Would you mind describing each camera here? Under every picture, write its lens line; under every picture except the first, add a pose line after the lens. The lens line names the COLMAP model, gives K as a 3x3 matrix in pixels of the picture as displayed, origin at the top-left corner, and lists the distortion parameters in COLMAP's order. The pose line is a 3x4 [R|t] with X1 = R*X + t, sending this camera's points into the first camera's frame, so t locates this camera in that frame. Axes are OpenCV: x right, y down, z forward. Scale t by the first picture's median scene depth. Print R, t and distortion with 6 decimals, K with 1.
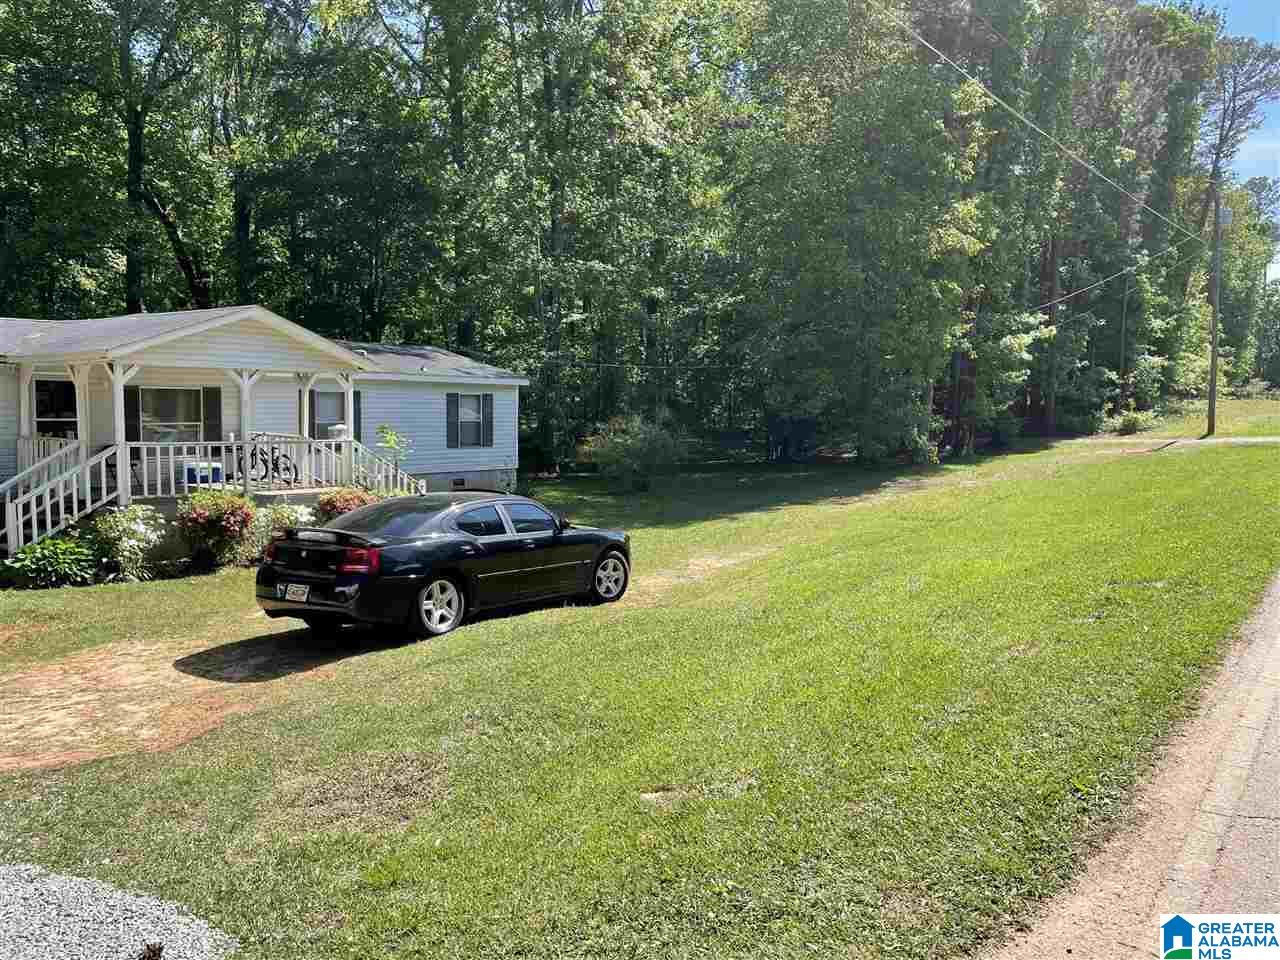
lens RADIAL K [[946.6, 0, 640.0], [0, 946.6, 480.0], [0, 0, 1]] dist [0.001306, -0.005085]
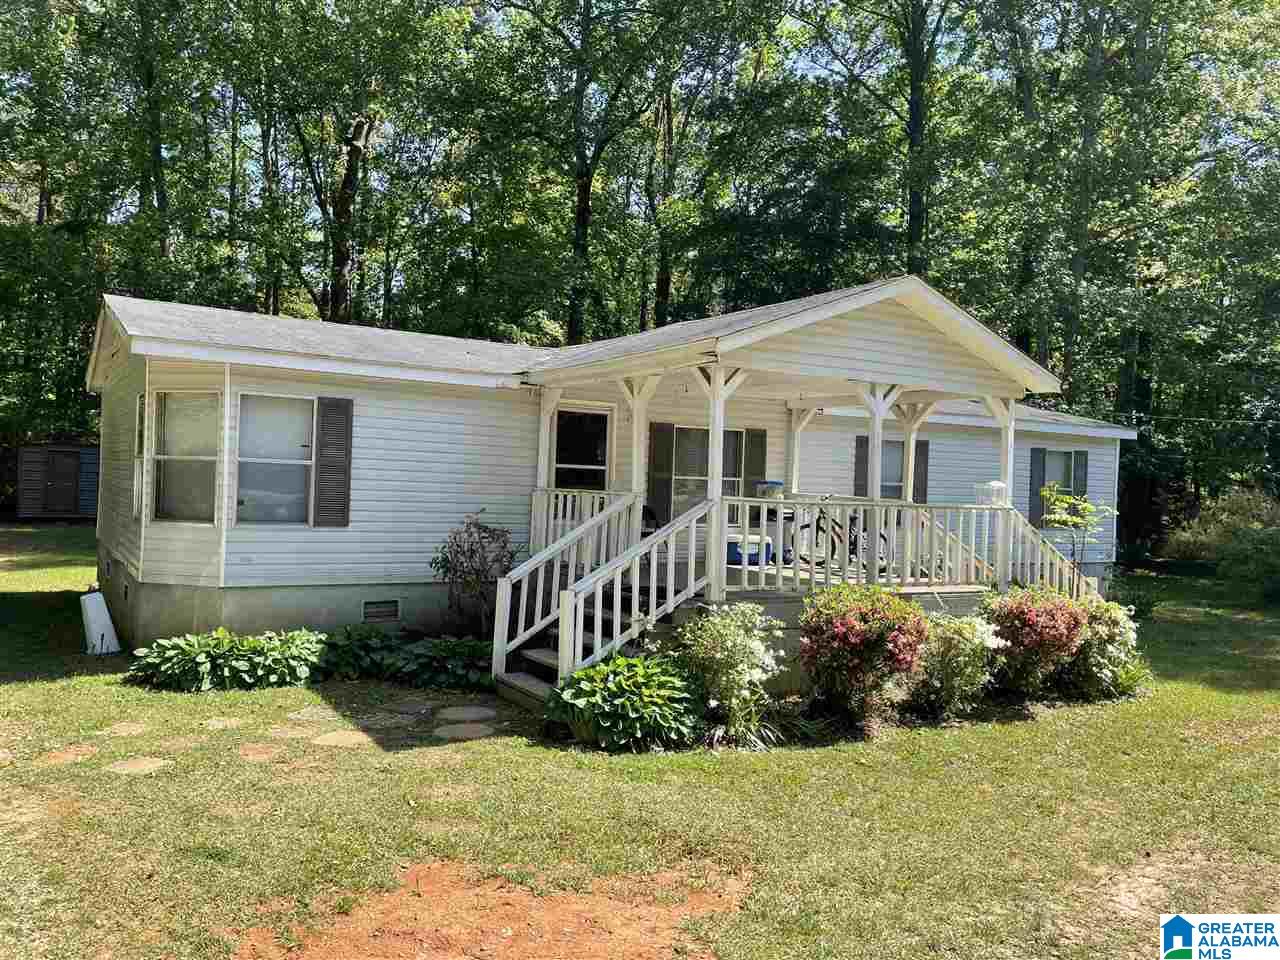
lens RADIAL K [[973.1, 0, 640.0], [0, 973.1, 480.0], [0, 0, 1]] dist [0.106638, 0.000046]
pose [[0.931313, 0.016828, -0.363832, -0.372752], [-0.047894, 0.995916, -0.076533, 0.000000], [0.361058, 0.088701, 0.928315, 0.409825]]
